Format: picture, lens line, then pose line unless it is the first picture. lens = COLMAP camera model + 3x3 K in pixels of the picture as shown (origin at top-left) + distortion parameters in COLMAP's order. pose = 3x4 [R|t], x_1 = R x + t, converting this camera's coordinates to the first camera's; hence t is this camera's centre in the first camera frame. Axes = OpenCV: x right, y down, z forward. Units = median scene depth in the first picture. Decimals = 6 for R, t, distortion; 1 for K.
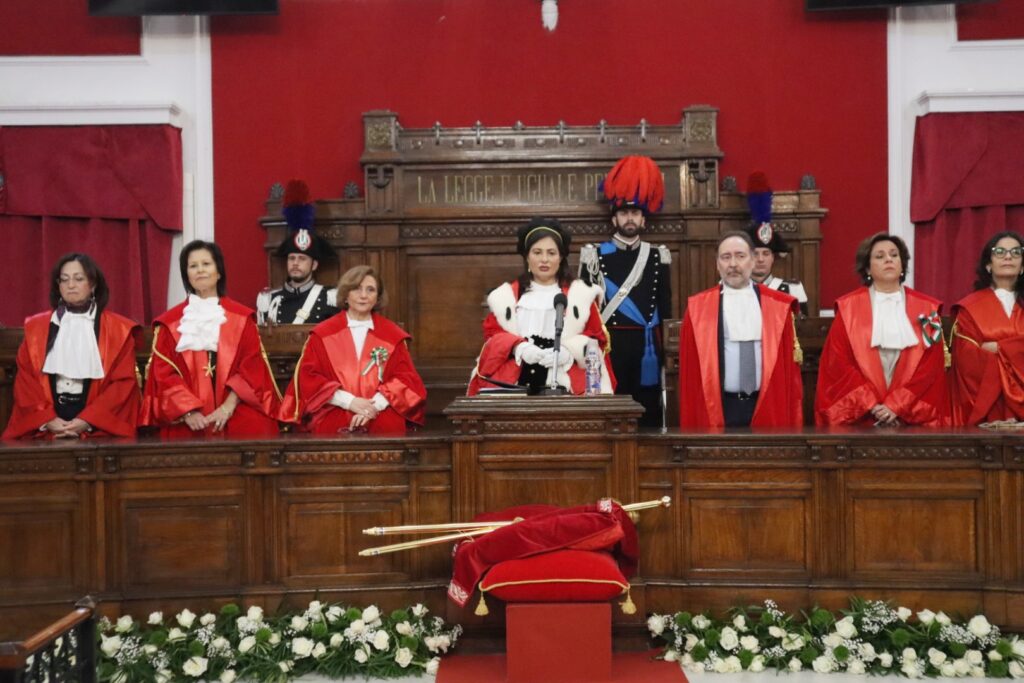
lens RADIAL K [[1235.4, 0, 513.8], [0, 1235.4, 337.5], [0, 0, 1]] dist [0.063607, 0.000000]
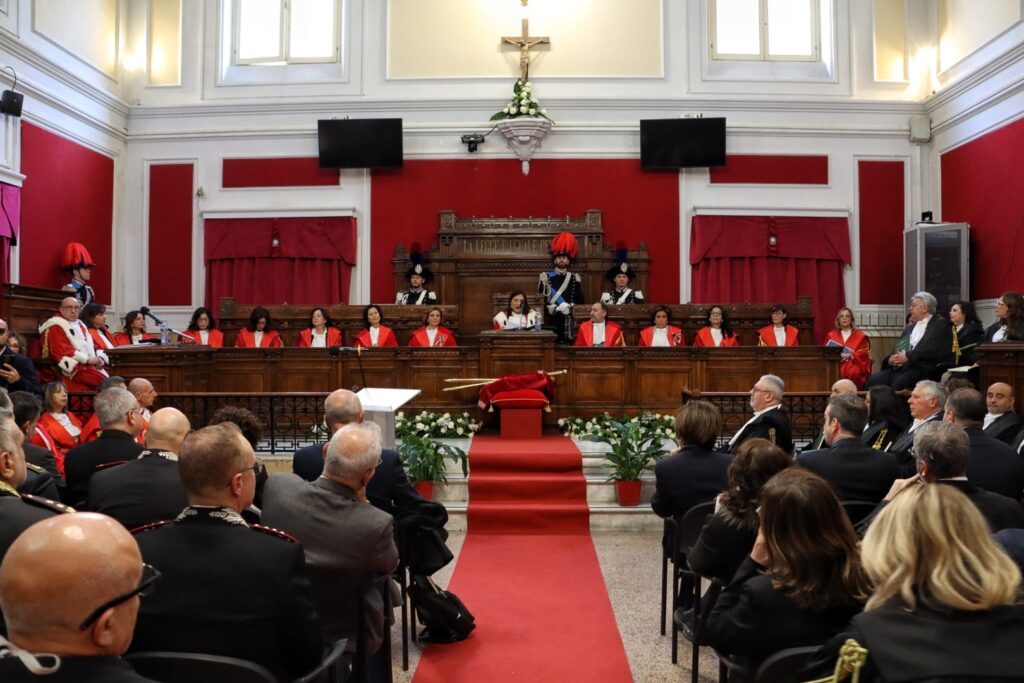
lens RADIAL K [[856.4, 0, 514.7], [0, 856.4, 342.6], [0, 0, 1]] dist [-0.094440, 0.033123]
pose [[0.999953, 0.009383, -0.002632, 0.017388], [-0.009403, 0.999926, -0.007683, 0.061891], [0.002559, 0.007707, 0.999967, -0.519343]]
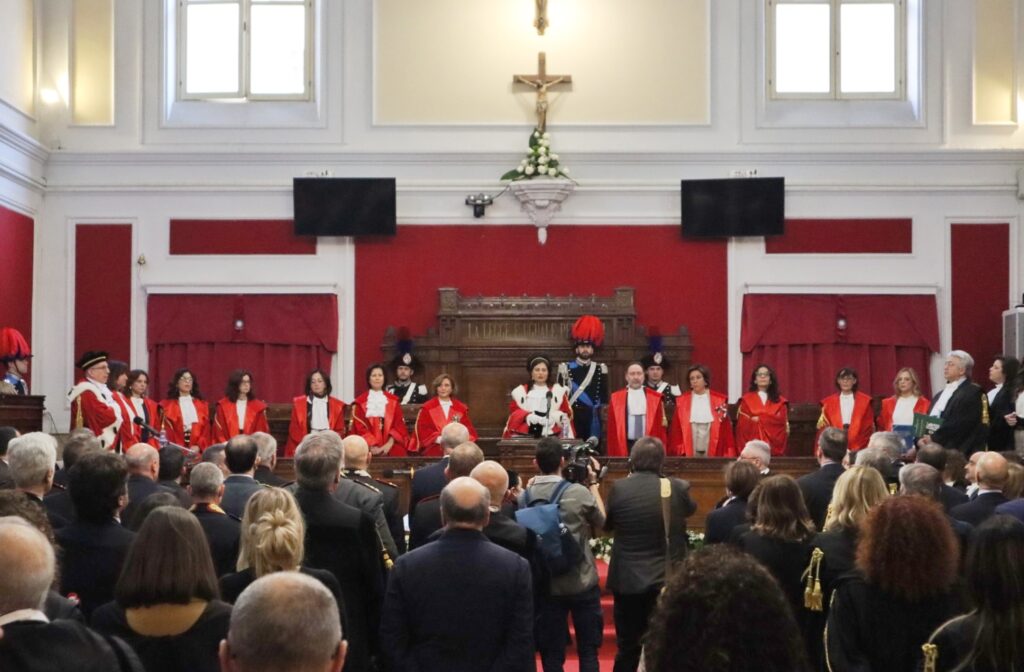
lens RADIAL K [[1417.6, 0, 483.8], [0, 1417.6, 368.3], [0, 0, 1]] dist [0.050522, 0.000000]
pose [[0.999882, 0.012196, 0.009390, -0.076515], [-0.011847, 0.999266, -0.036436, 0.011080], [-0.009827, 0.036320, 0.999292, -1.106695]]
